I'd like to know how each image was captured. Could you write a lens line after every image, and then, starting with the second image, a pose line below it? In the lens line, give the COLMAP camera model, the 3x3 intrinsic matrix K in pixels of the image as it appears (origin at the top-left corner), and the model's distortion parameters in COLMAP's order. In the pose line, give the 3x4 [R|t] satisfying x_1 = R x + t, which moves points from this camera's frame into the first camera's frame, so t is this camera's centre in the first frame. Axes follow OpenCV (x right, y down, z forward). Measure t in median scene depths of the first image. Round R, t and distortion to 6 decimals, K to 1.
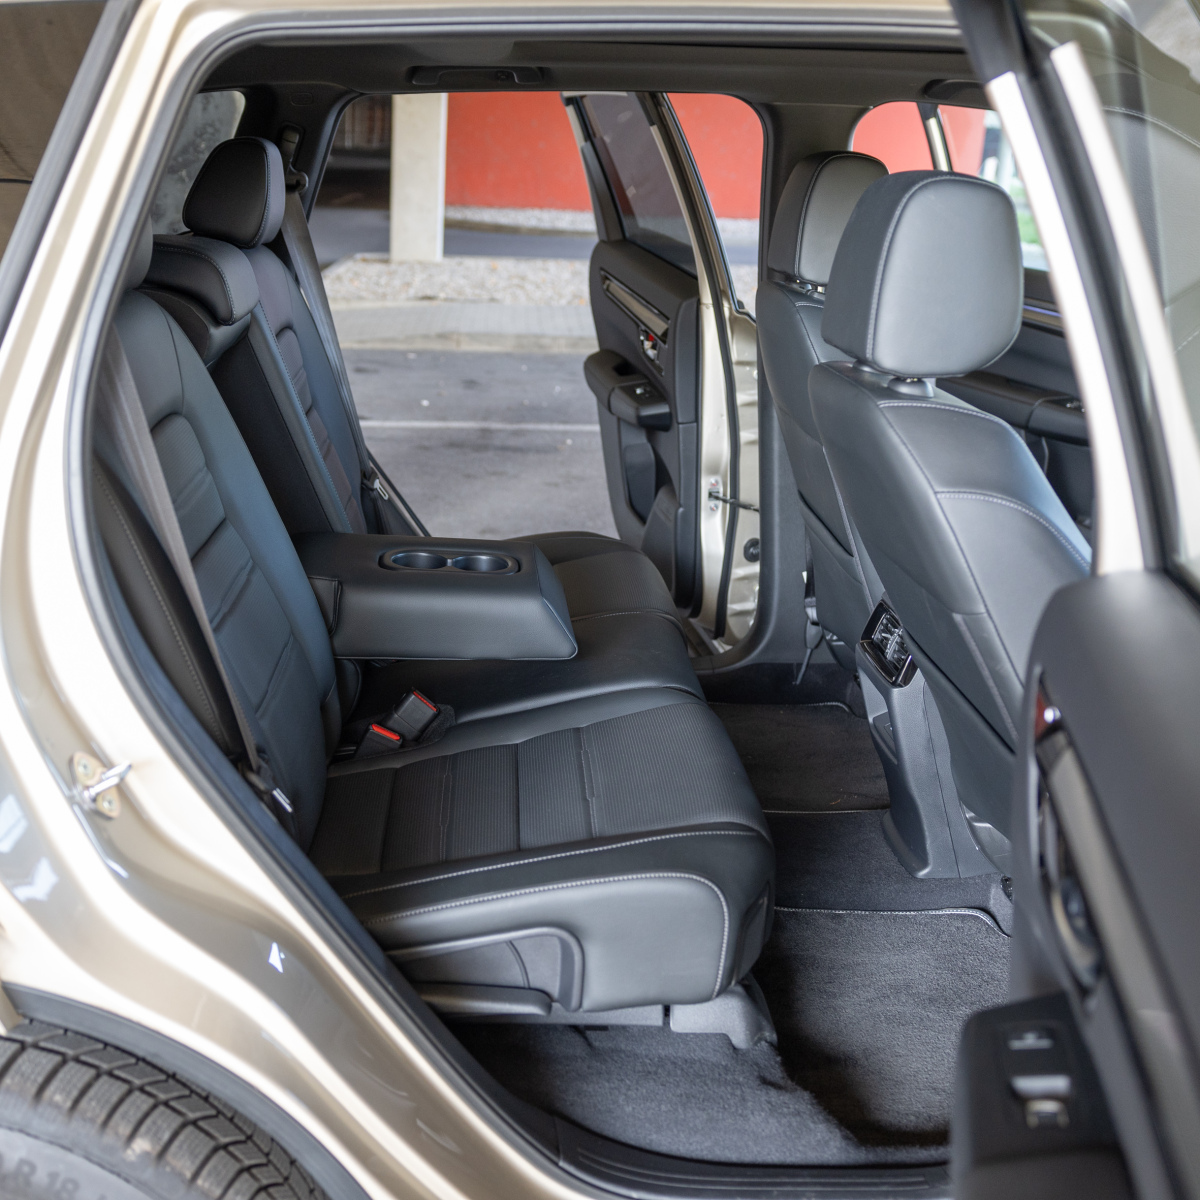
lens RADIAL K [[1575.2, 0, 599.8], [0, 1575.2, 599.1], [0, 0, 1]] dist [-0.006878, 0.000000]
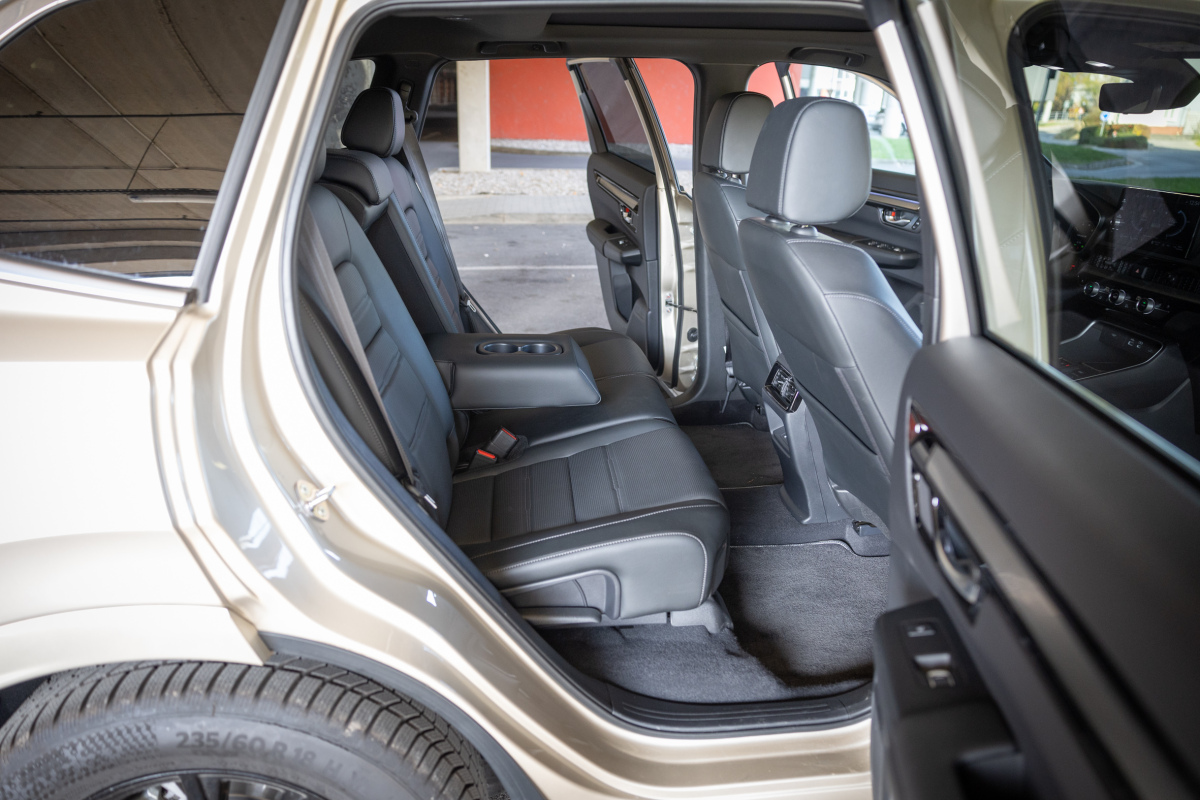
lens RADIAL K [[801.8, 0, 600.2], [0, 801.8, 397.1], [0, 0, 1]] dist [0.008115, -0.000648]
pose [[0.996061, -0.043236, 0.077419, -0.084249], [0.040126, 0.998341, 0.041284, -0.004441], [-0.079075, -0.038015, 0.996144, 0.171026]]
